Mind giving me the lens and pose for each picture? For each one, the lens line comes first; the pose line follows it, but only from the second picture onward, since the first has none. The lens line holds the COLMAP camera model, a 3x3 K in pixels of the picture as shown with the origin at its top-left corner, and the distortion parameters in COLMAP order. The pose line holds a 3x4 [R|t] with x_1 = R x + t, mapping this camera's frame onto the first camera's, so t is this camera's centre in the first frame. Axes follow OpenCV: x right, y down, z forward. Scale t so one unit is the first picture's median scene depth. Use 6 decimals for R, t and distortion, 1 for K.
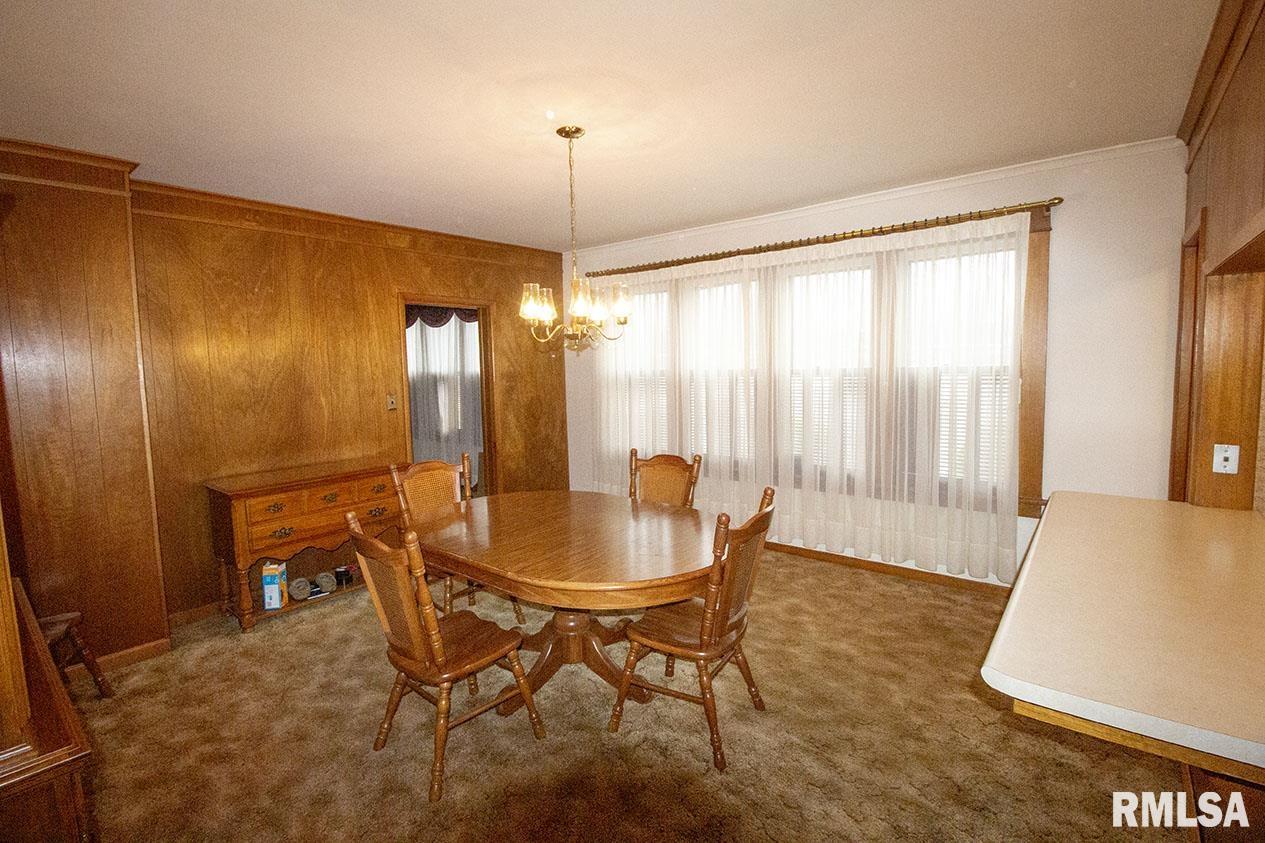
lens RADIAL K [[583.3, 0, 629.1], [0, 583.3, 408.7], [0, 0, 1]] dist [0.001483, -0.014081]
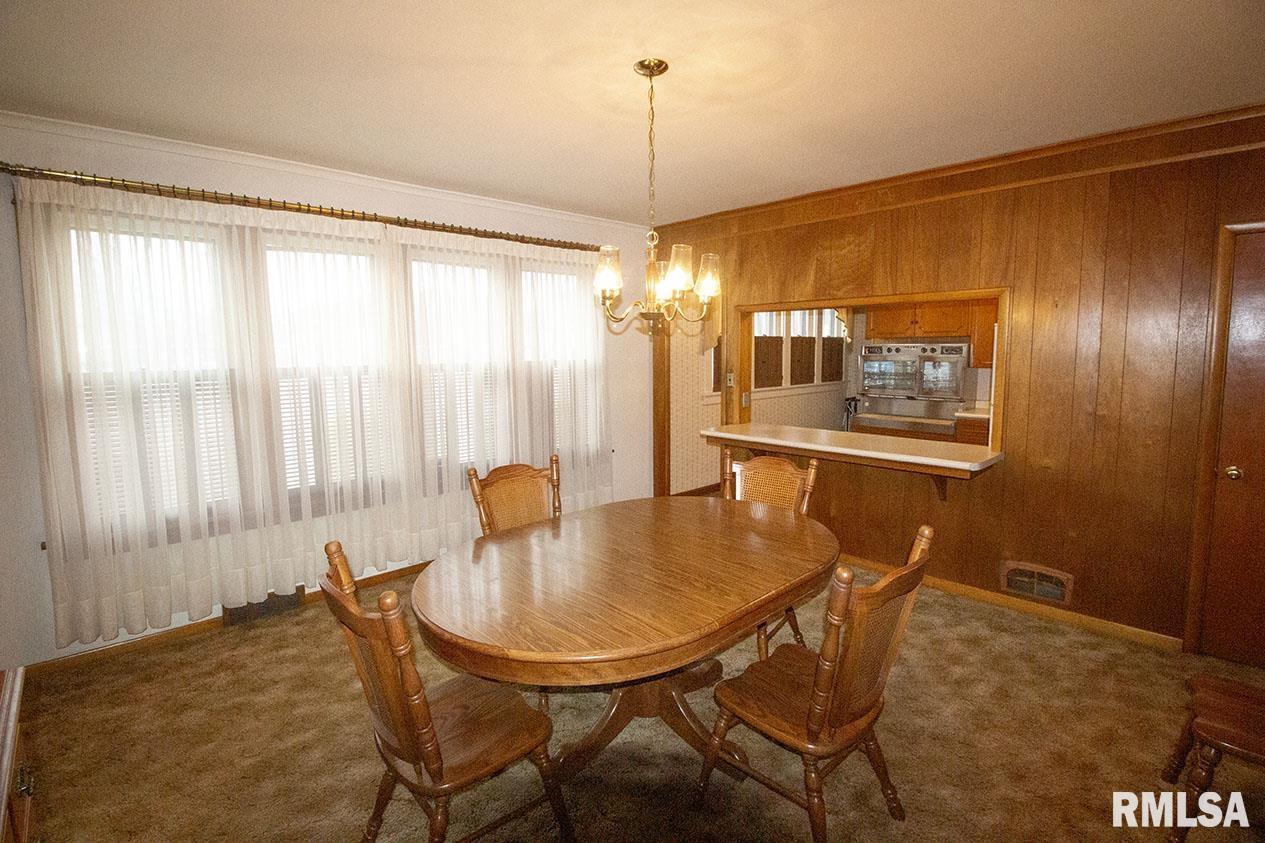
lens RADIAL K [[609.3, 0, 685.2], [0, 609.3, 414.6], [0, 0, 1]] dist [-0.000818, -0.000388]
pose [[0.091050, -0.083187, 0.992366, -0.609730], [0.086325, 0.993413, 0.075355, -0.029486], [-0.992098, 0.078805, 0.097632, 0.520594]]
